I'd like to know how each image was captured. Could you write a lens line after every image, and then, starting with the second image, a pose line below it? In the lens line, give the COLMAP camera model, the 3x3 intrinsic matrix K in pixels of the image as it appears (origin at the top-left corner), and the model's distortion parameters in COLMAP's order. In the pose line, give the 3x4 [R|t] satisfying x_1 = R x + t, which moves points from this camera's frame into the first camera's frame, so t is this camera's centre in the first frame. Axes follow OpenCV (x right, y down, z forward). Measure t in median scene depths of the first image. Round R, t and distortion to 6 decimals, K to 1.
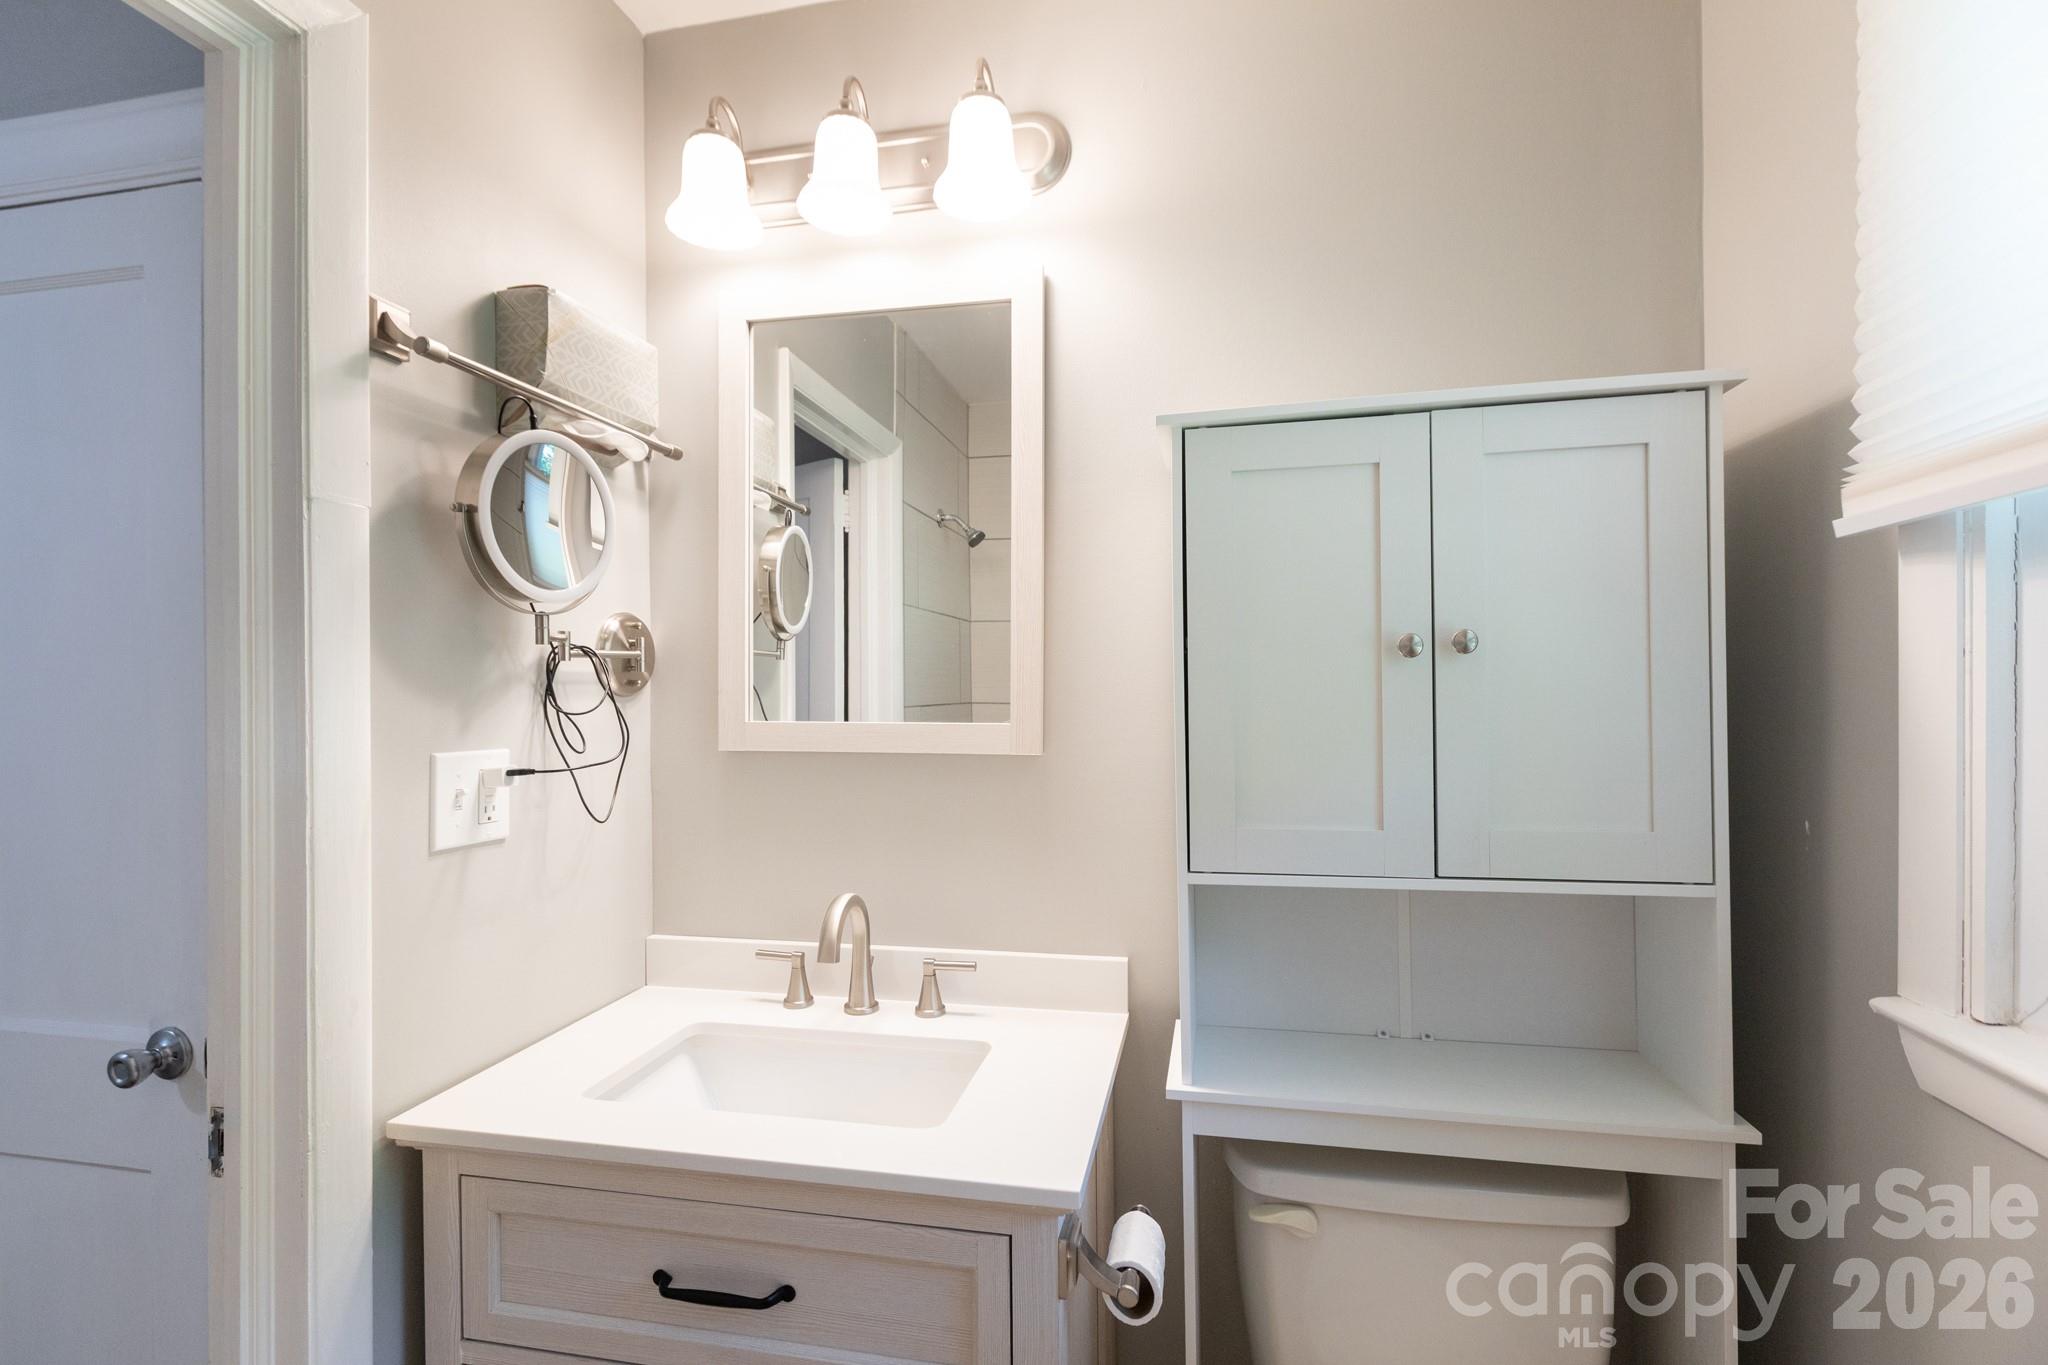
lens RADIAL K [[906.9, 0, 1030.6], [0, 906.9, 693.1], [0, 0, 1]] dist [0.004964, 0.000448]
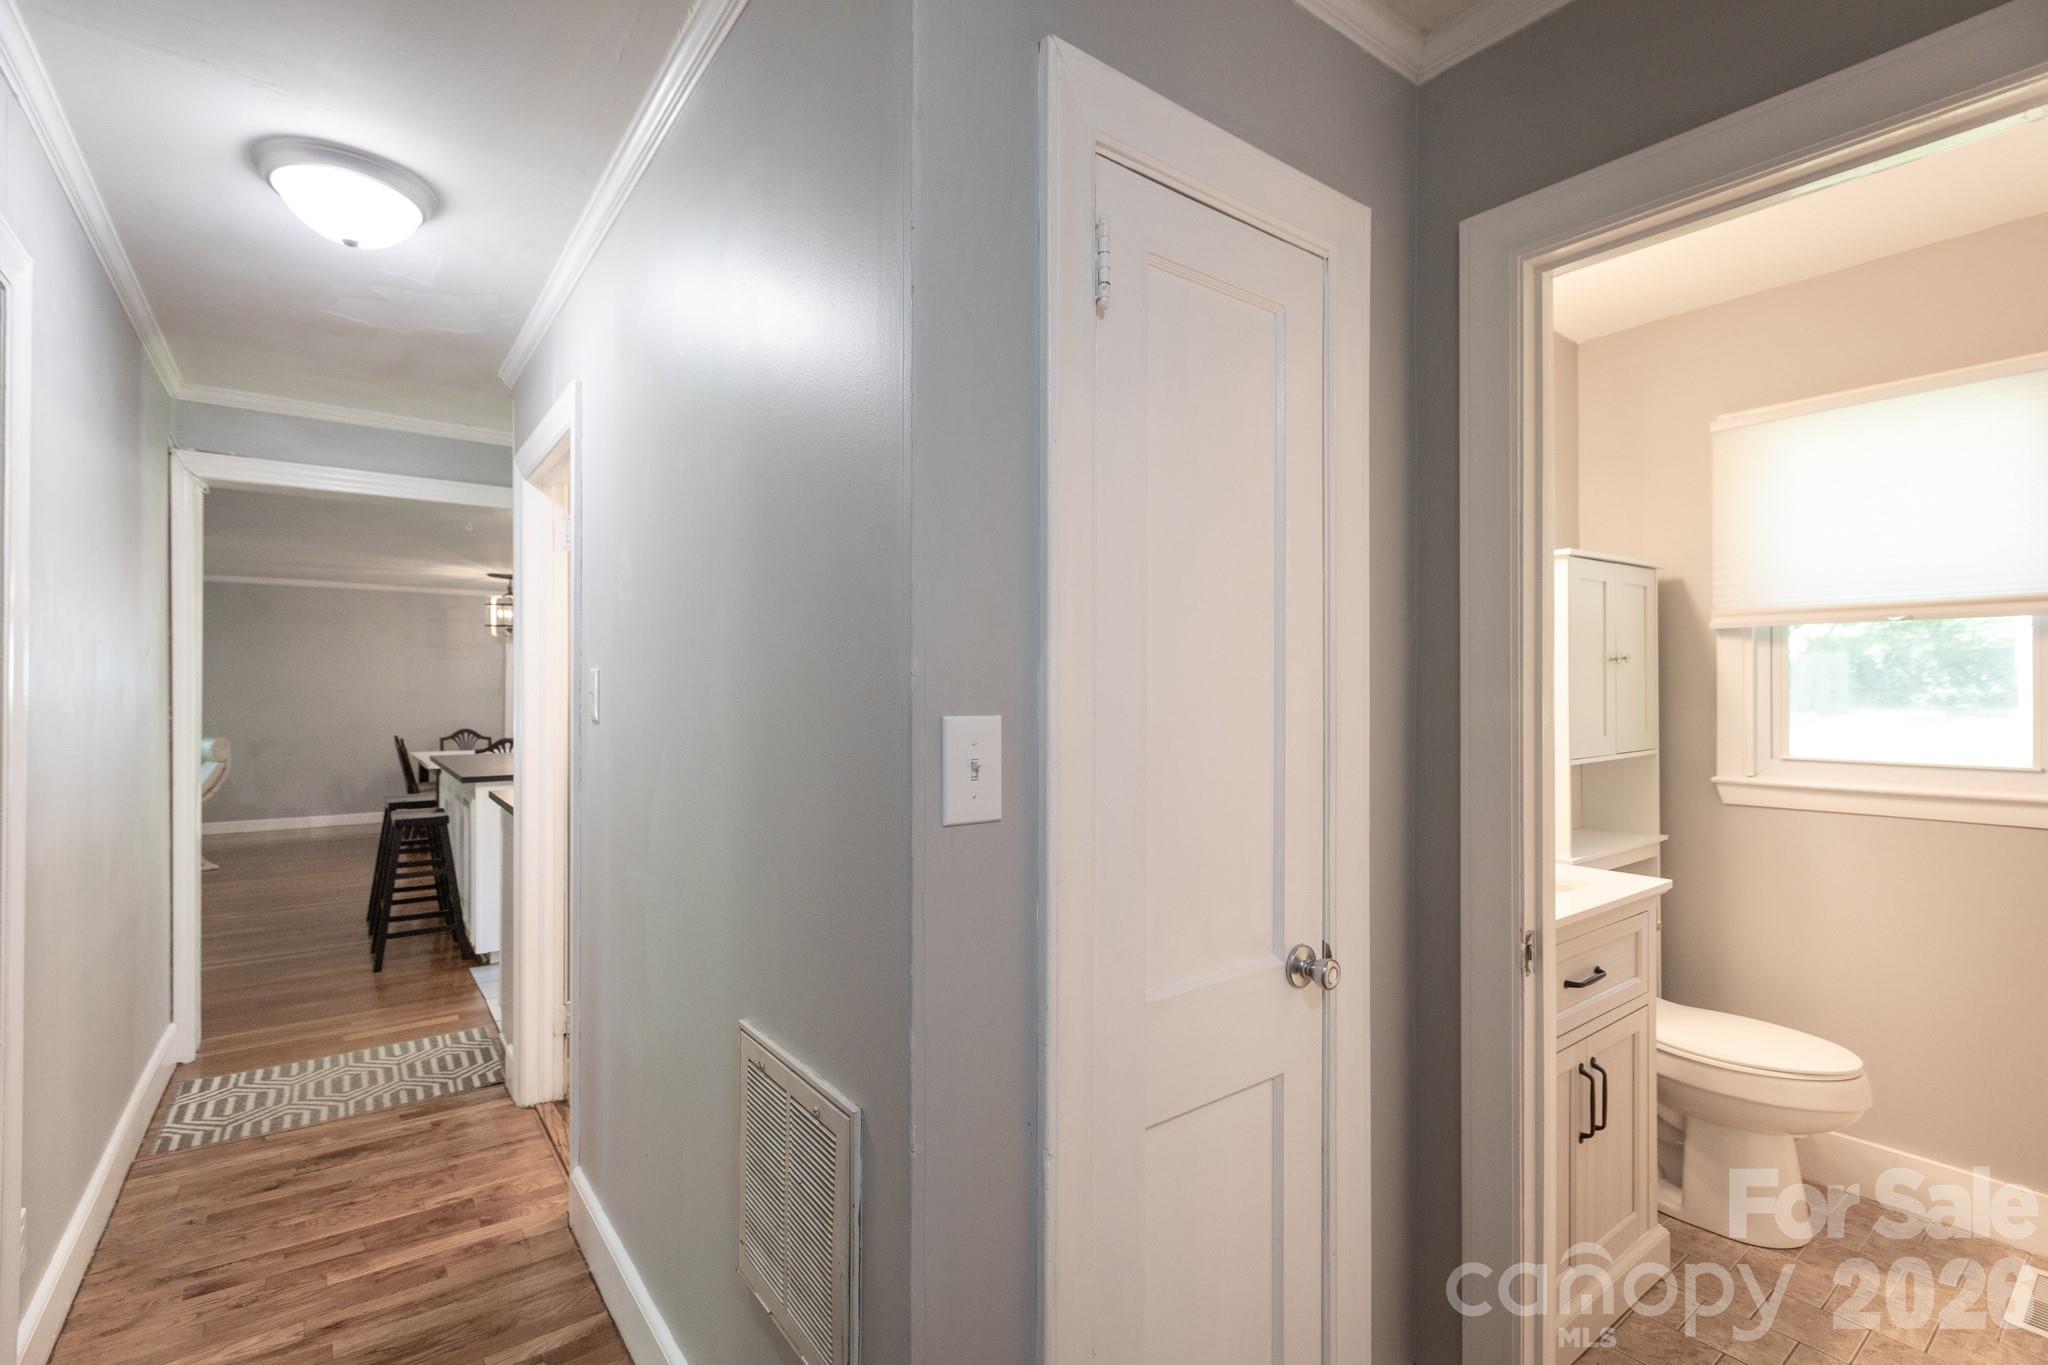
lens RADIAL K [[912.0, 0, 1024.0], [0, 912.0, 682.5], [0, 0, 1]] dist [-0.000770, 0.000097]
pose [[0.656374, 0.013448, 0.754316, -2.414346], [-0.005661, 0.999901, -0.012900, 0.050082], [-0.754414, 0.004197, 0.656385, 0.575161]]
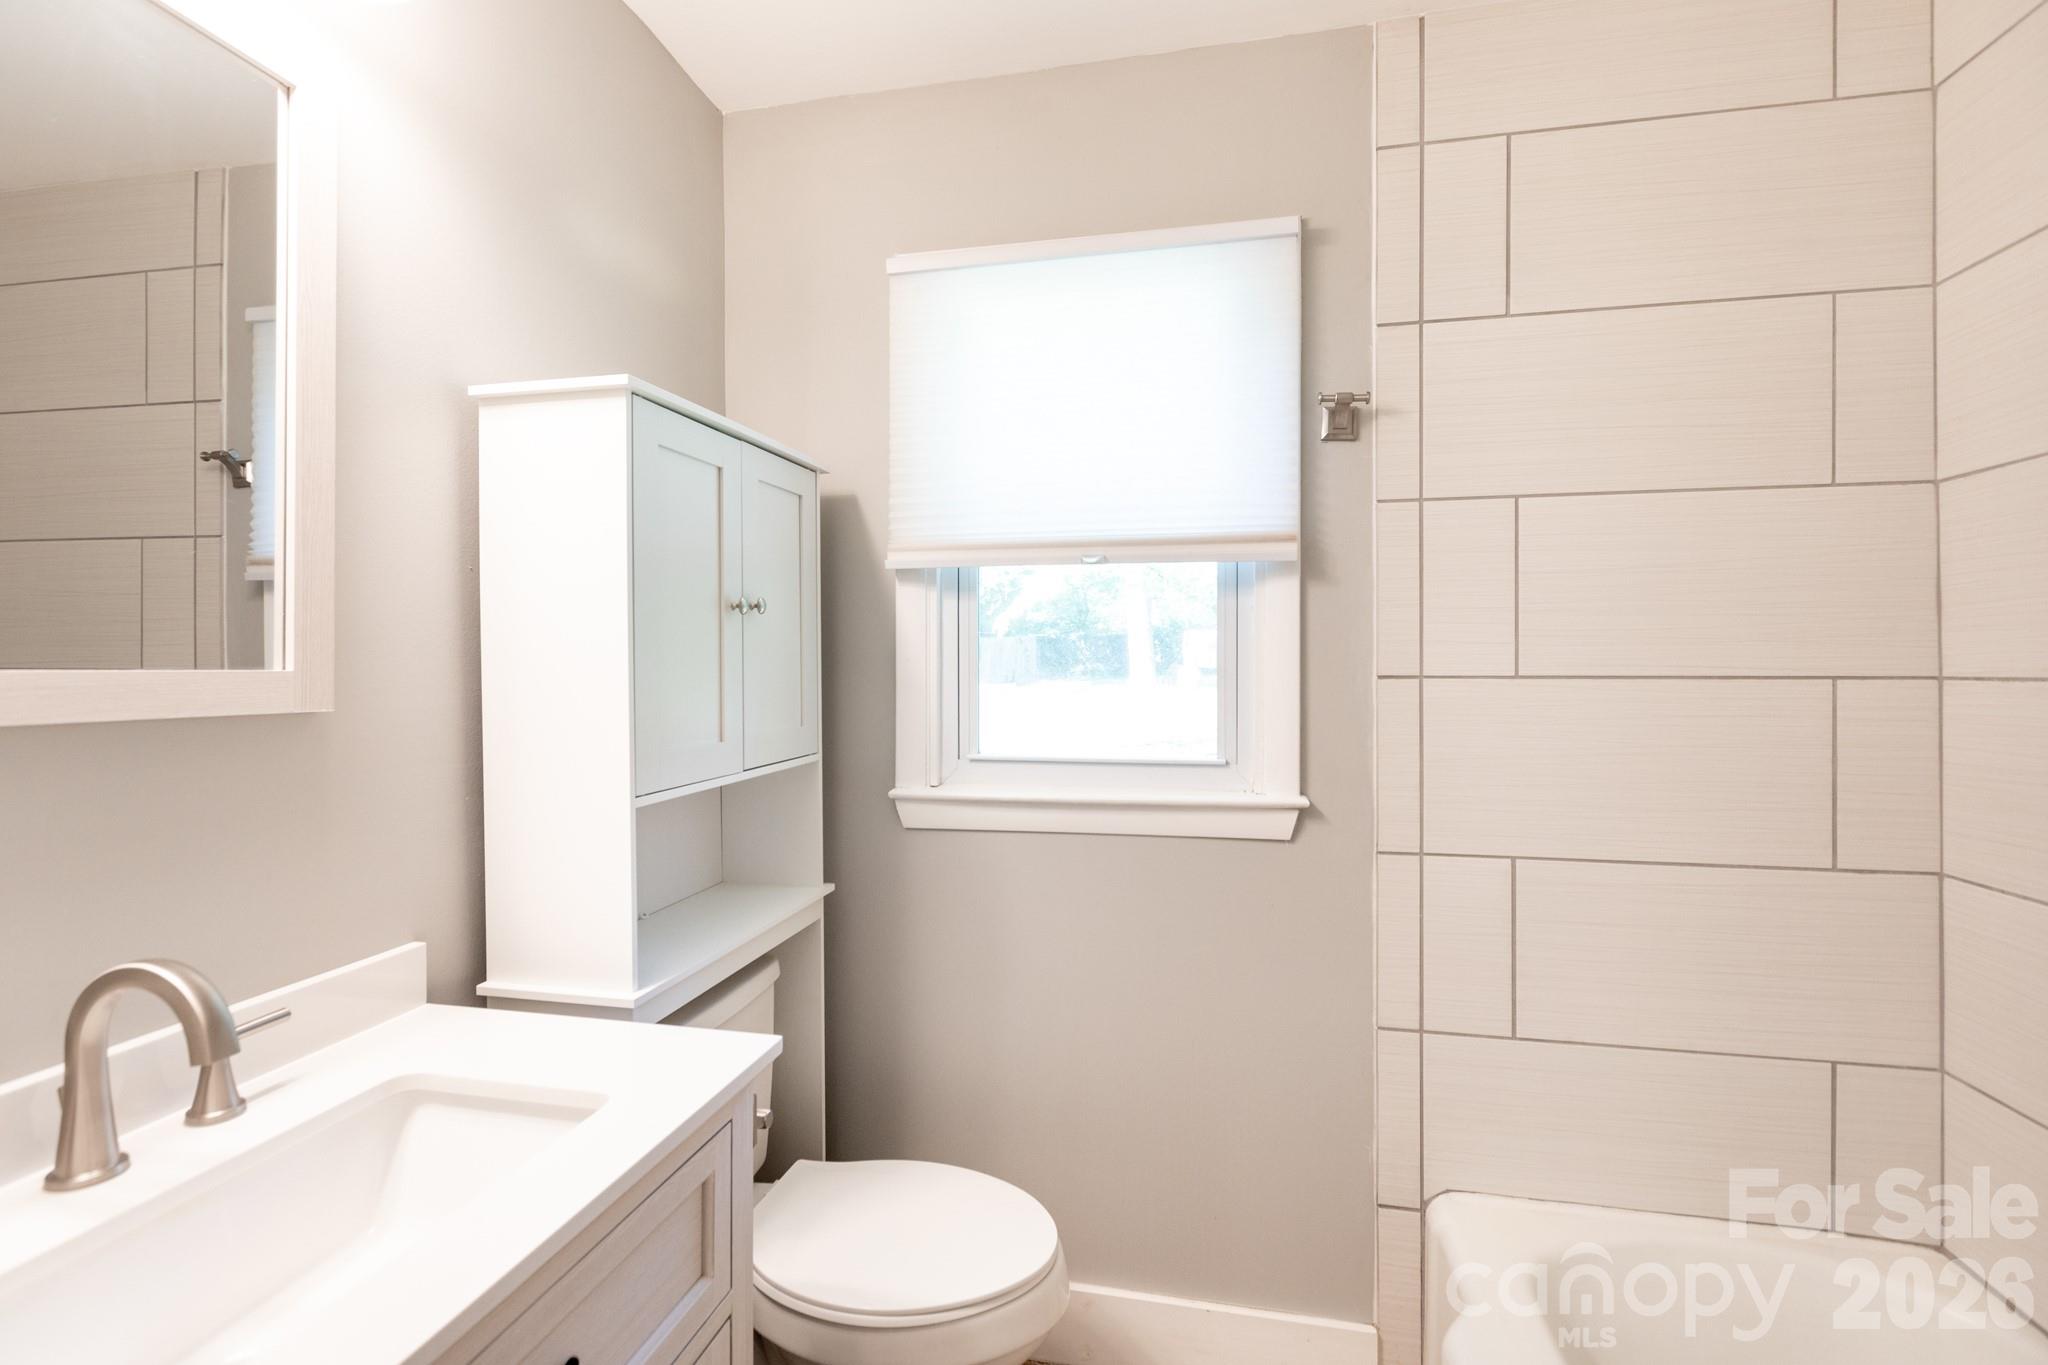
lens RADIAL K [[946.9, 0, 994.0], [0, 946.9, 673.9], [0, 0, 1]] dist [0.000516, 0.000255]
pose [[0.023633, -0.001350, 0.999720, -1.004923], [0.001834, 0.999997, 0.001307, 0.049269], [-0.999719, 0.001802, 0.023636, 0.560188]]
